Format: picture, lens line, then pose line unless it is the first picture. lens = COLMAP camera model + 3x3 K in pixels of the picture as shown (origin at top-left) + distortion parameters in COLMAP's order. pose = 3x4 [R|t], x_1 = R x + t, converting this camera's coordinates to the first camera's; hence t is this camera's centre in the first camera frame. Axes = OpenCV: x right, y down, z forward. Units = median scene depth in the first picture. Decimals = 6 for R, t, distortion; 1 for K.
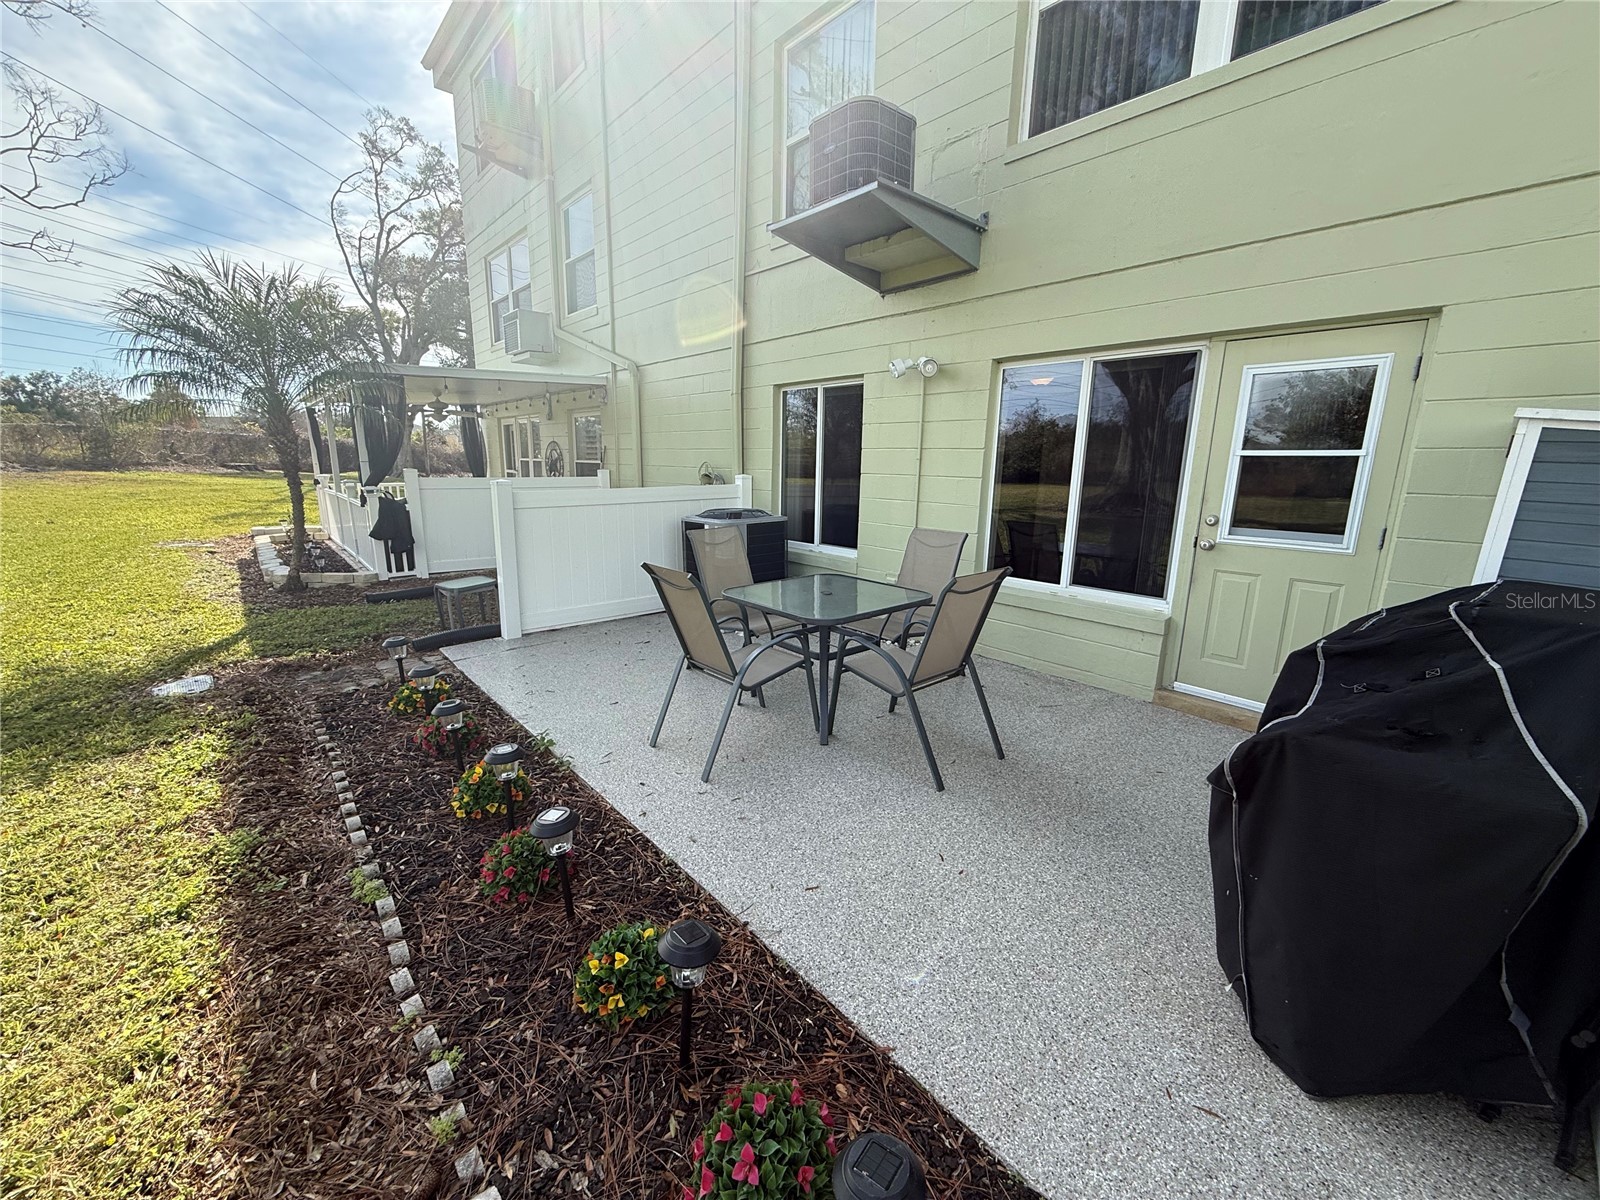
lens RADIAL K [[637.3, 0, 798.0], [0, 637.3, 598.9], [0, 0, 1]] dist [0.001449, -0.000592]
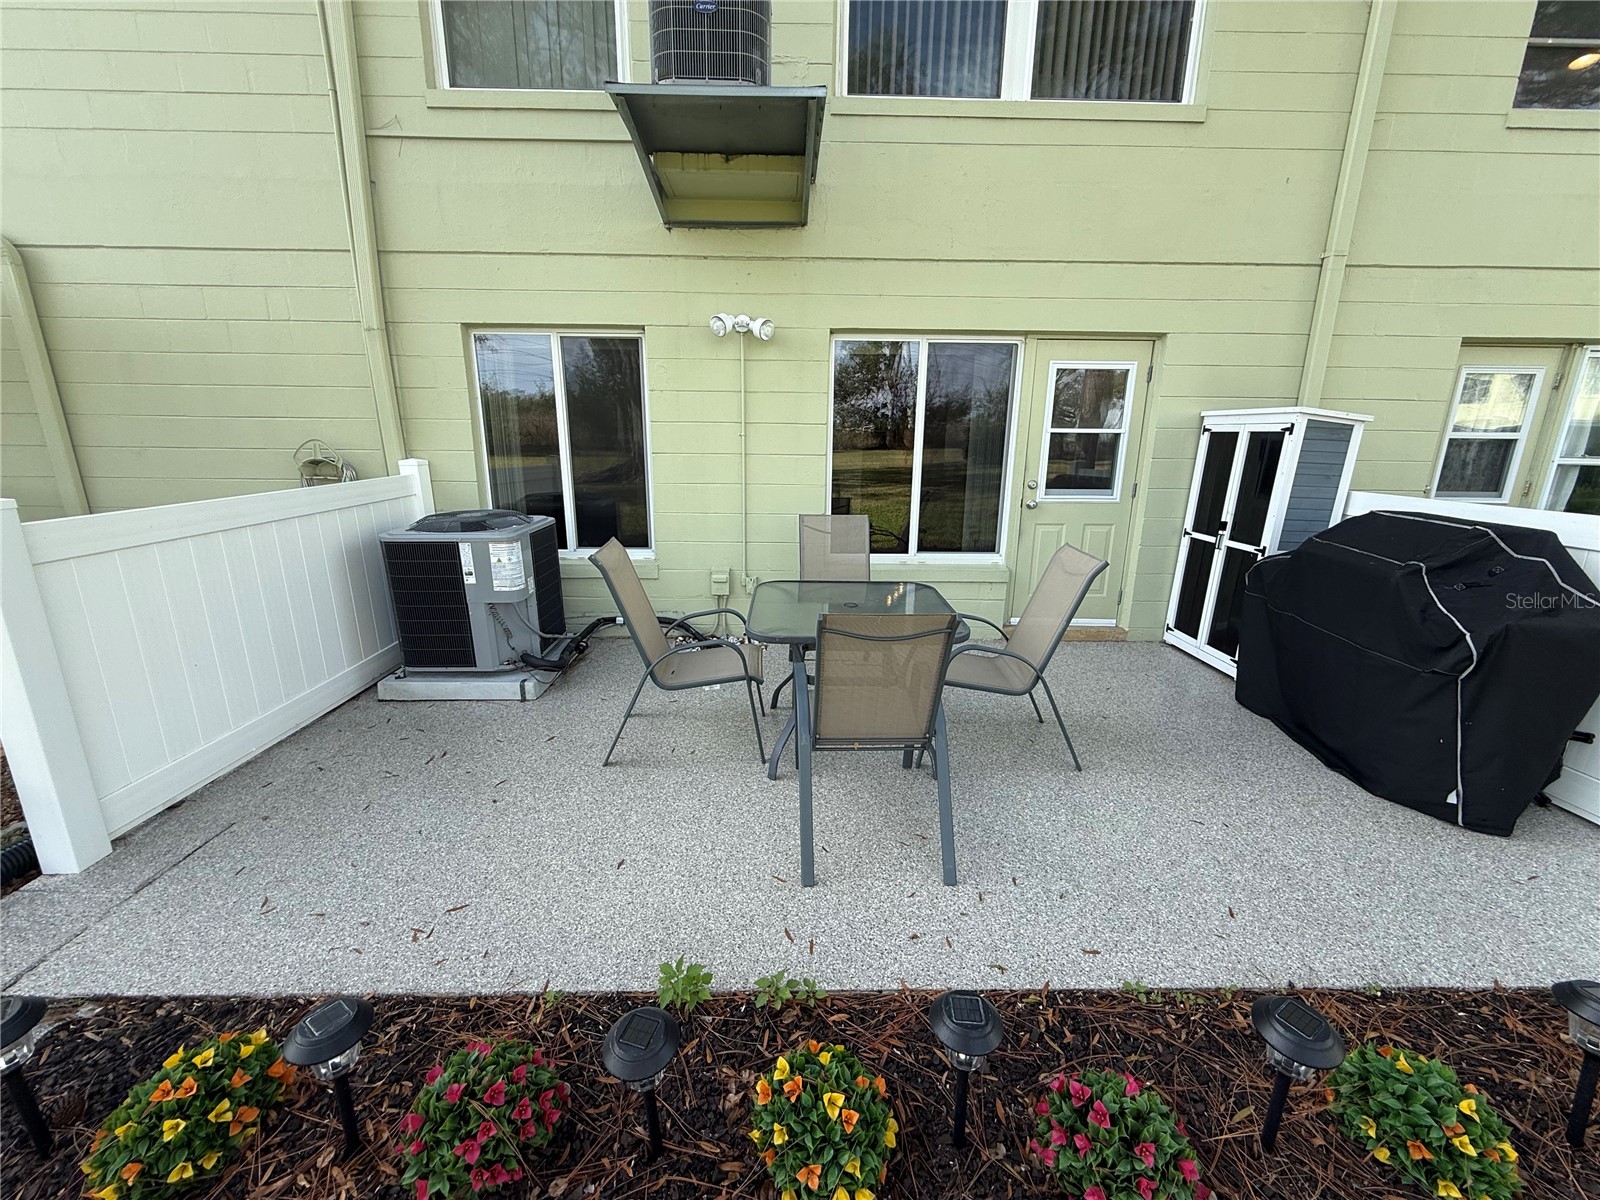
lens RADIAL K [[637.3, 0, 801.8], [0, 637.3, 598.3], [0, 0, 1]] dist [0.001449, -0.000592]
pose [[0.649670, -0.197796, 0.734034, -0.611788], [0.161604, 0.979423, 0.120889, -0.130796], [-0.742842, 0.040085, 0.668266, 0.515974]]
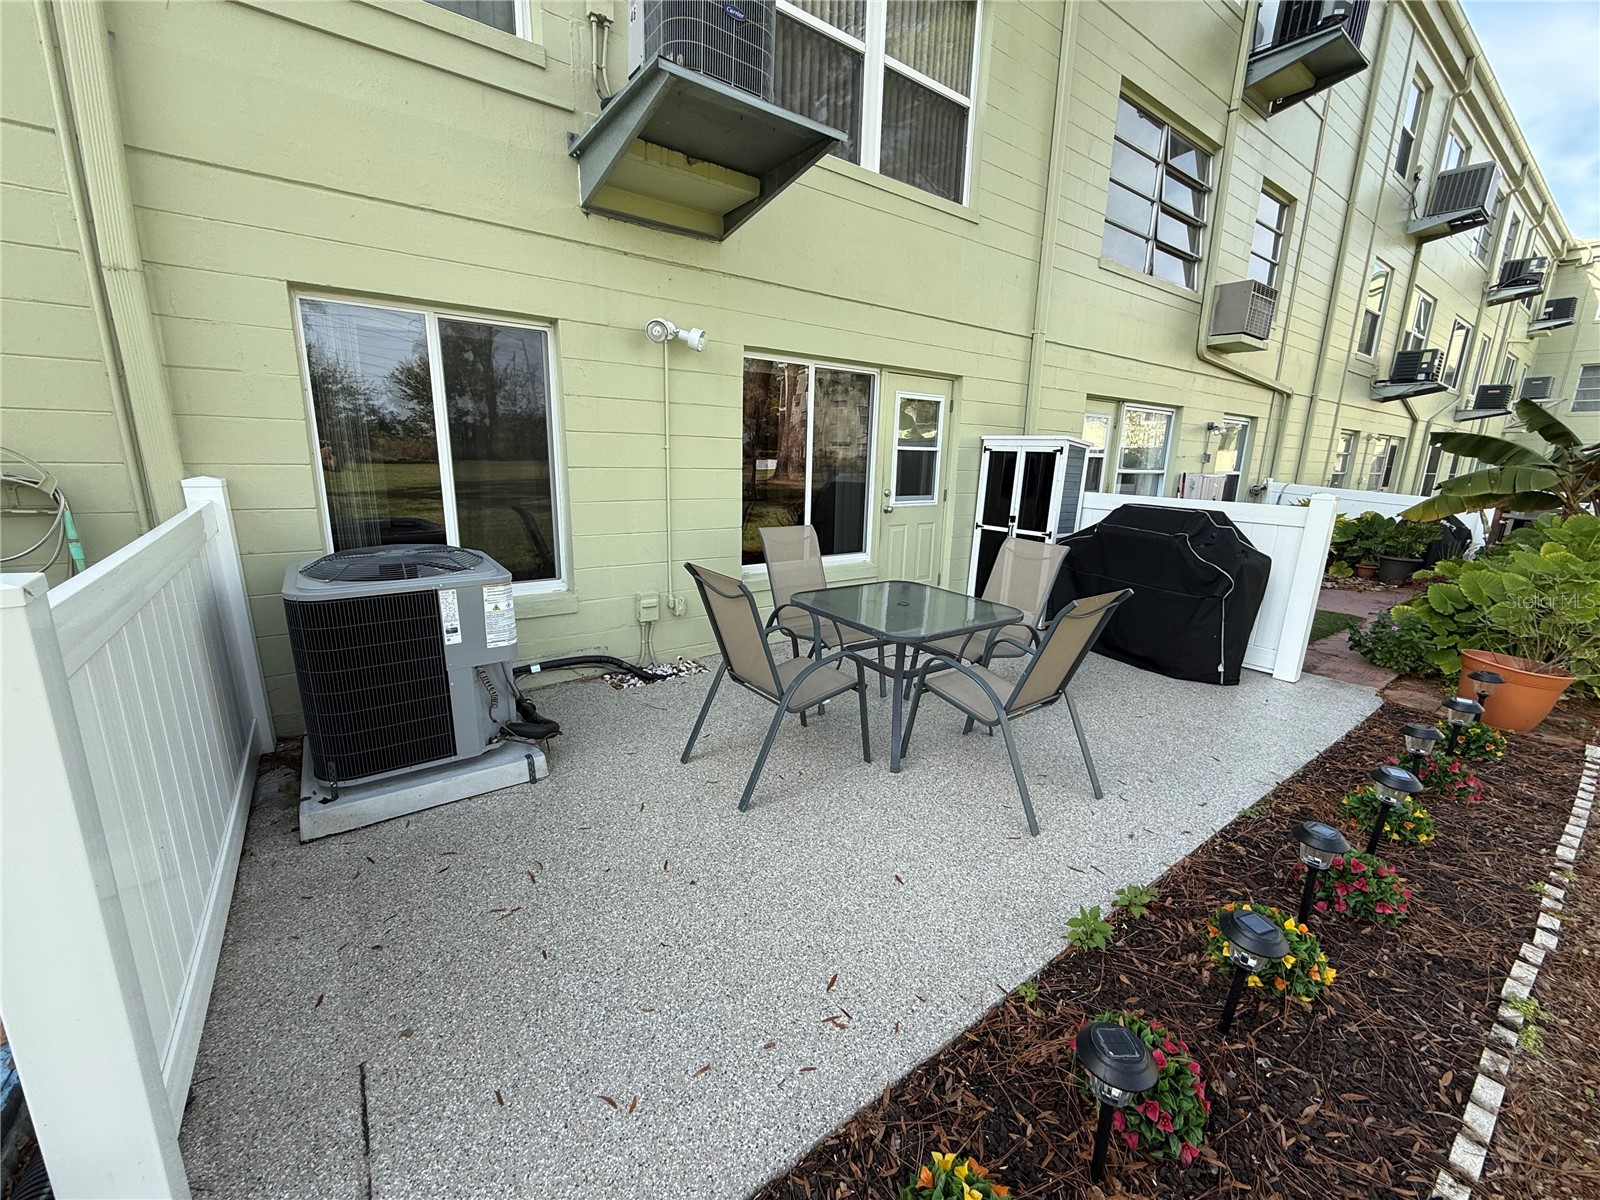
lens RADIAL K [[637.3, 0, 799.8], [0, 637.3, 595.5], [0, 0, 1]] dist [0.001449, -0.000592]
pose [[0.088725, -0.232042, 0.968651, -0.876553], [0.187169, 0.959046, 0.212598, -0.250625], [-0.978313, 0.162439, 0.128523, 1.059650]]
